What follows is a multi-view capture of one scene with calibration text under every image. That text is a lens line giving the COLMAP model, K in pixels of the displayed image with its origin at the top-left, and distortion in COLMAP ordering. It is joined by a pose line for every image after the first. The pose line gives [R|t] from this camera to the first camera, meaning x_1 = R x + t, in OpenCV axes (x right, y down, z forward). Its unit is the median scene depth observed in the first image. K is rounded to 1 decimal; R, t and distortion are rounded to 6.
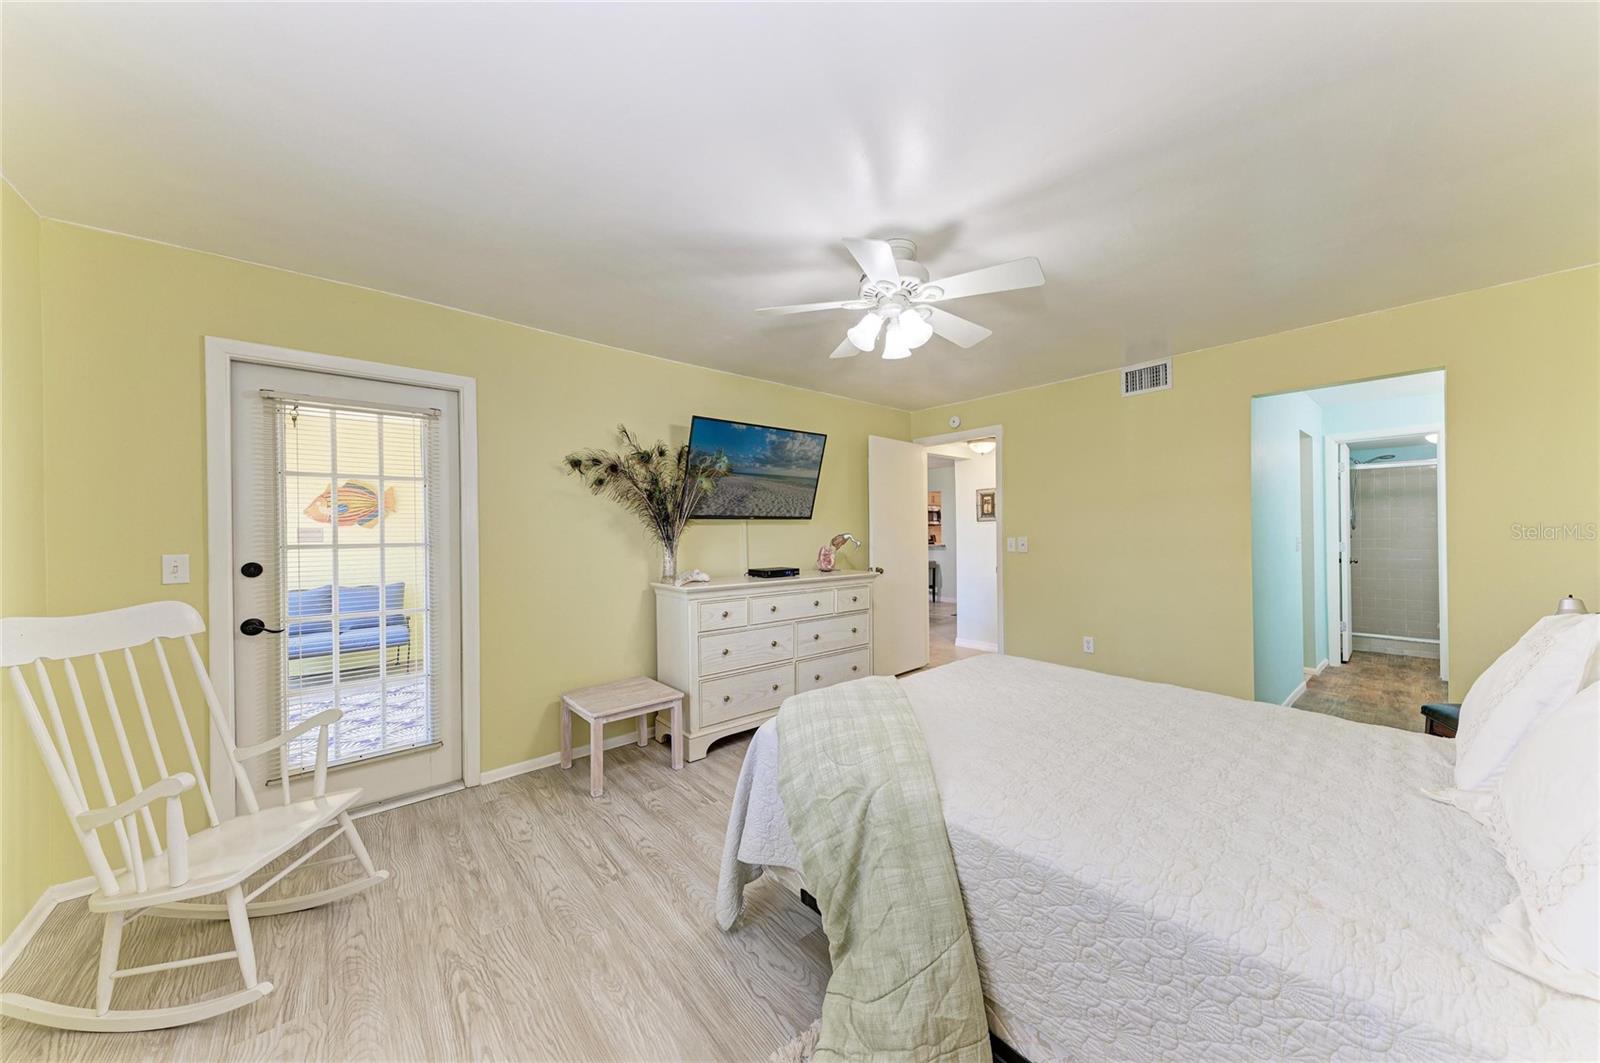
lens RADIAL K [[541.6, 0, 790.5], [0, 541.6, 531.5], [0, 0, 1]] dist [0.014071, -0.003233]
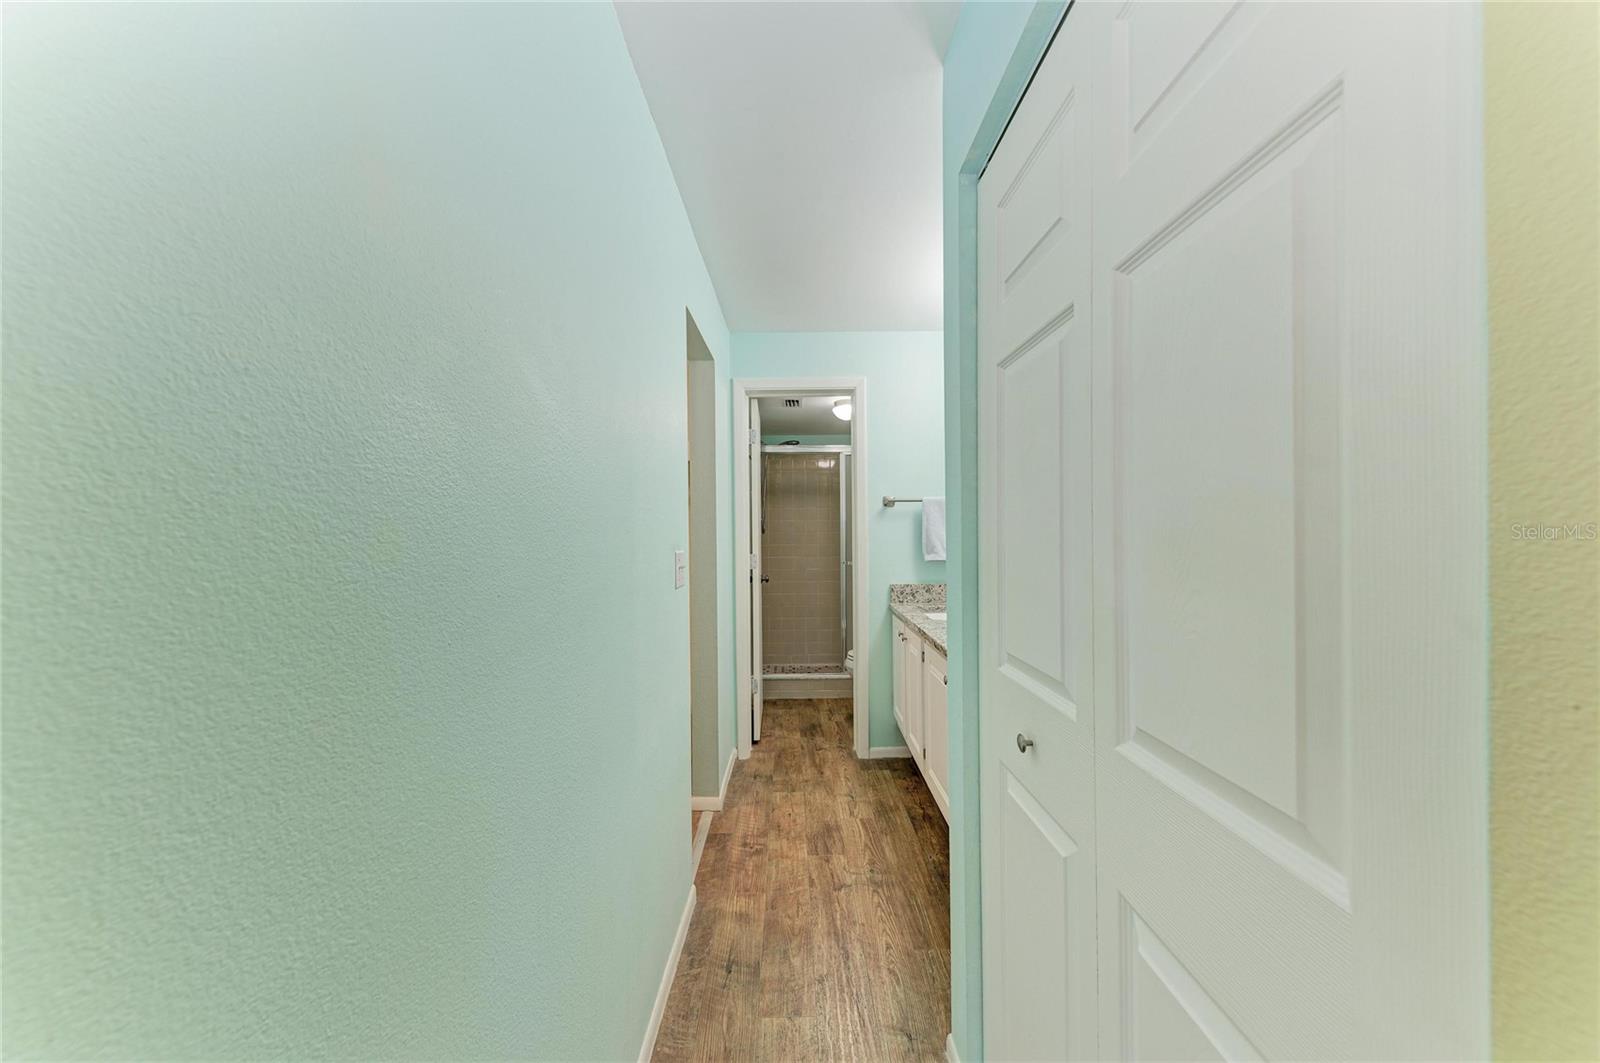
lens RADIAL K [[541.6, 0, 801.3], [0, 541.6, 527.8], [0, 0, 1]] dist [0.014071, -0.003233]
pose [[0.643015, 0.002793, 0.765849, 0.515745], [0.006807, 0.999933, -0.009362, -0.005651], [-0.765823, 0.011233, 0.642953, 0.506442]]
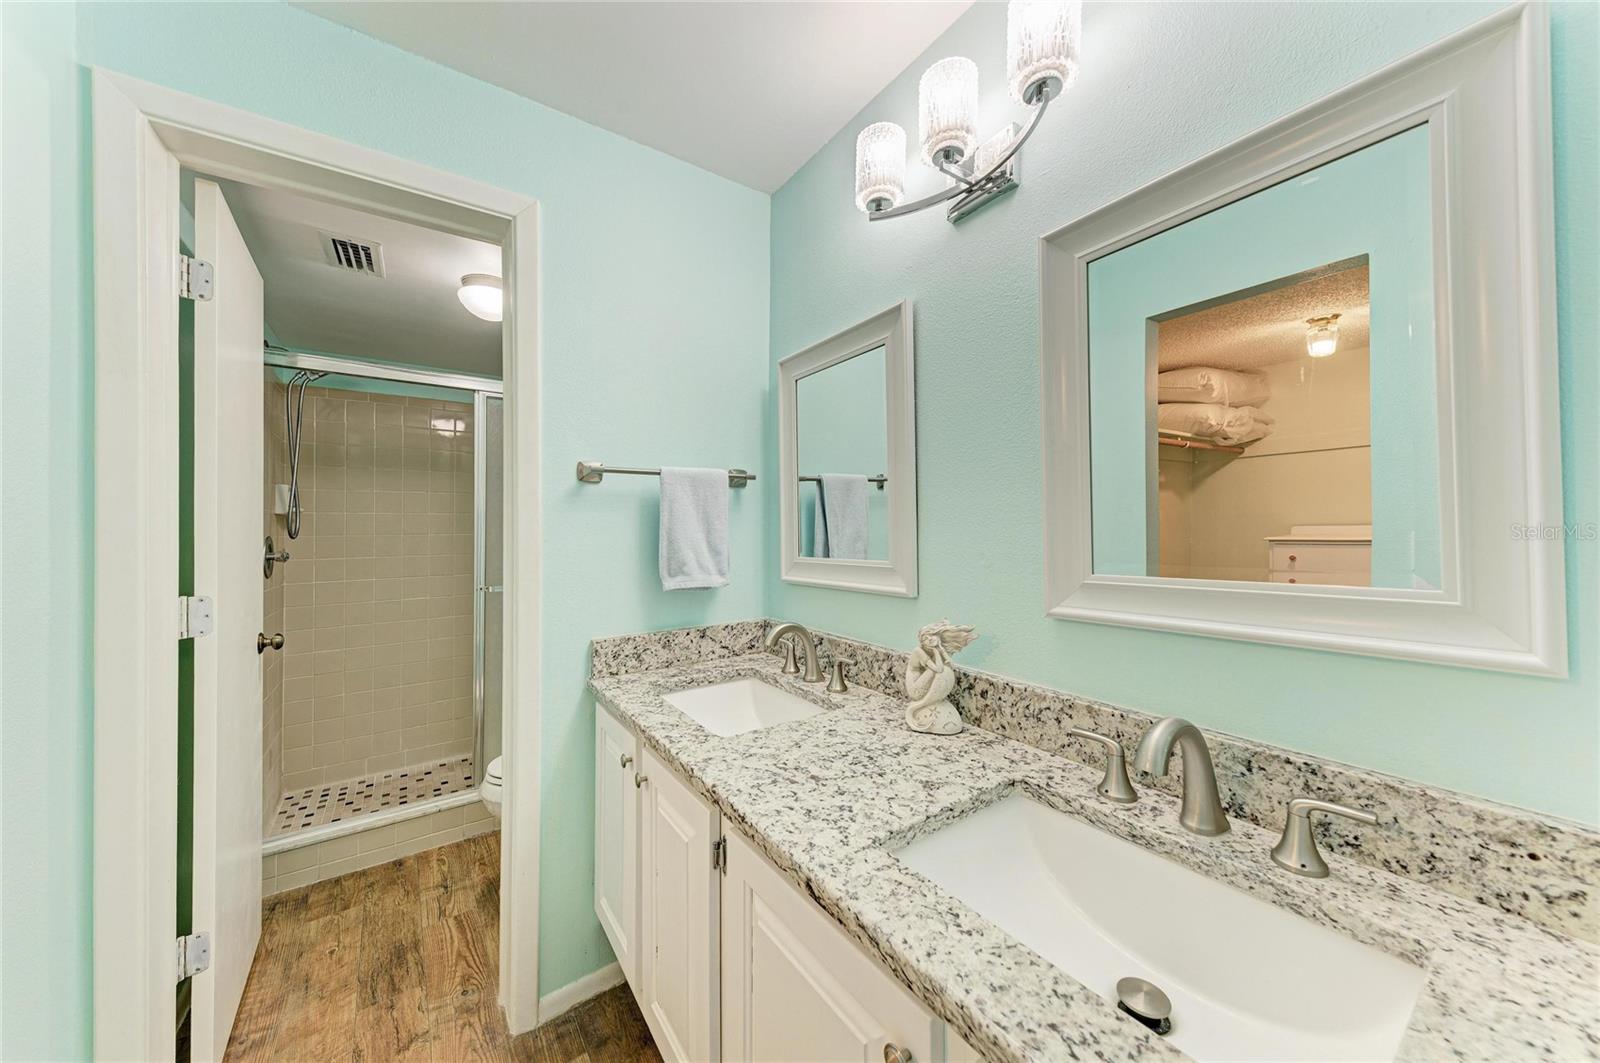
lens RADIAL K [[541.6, 0, 805.0], [0, 541.6, 524.1], [0, 0, 1]] dist [0.014071, -0.003233]
pose [[0.081933, 0.019216, 0.996453, 0.728745], [0.008159, 0.999768, -0.019951, -0.004871], [-0.996604, 0.009764, 0.081757, 0.659637]]
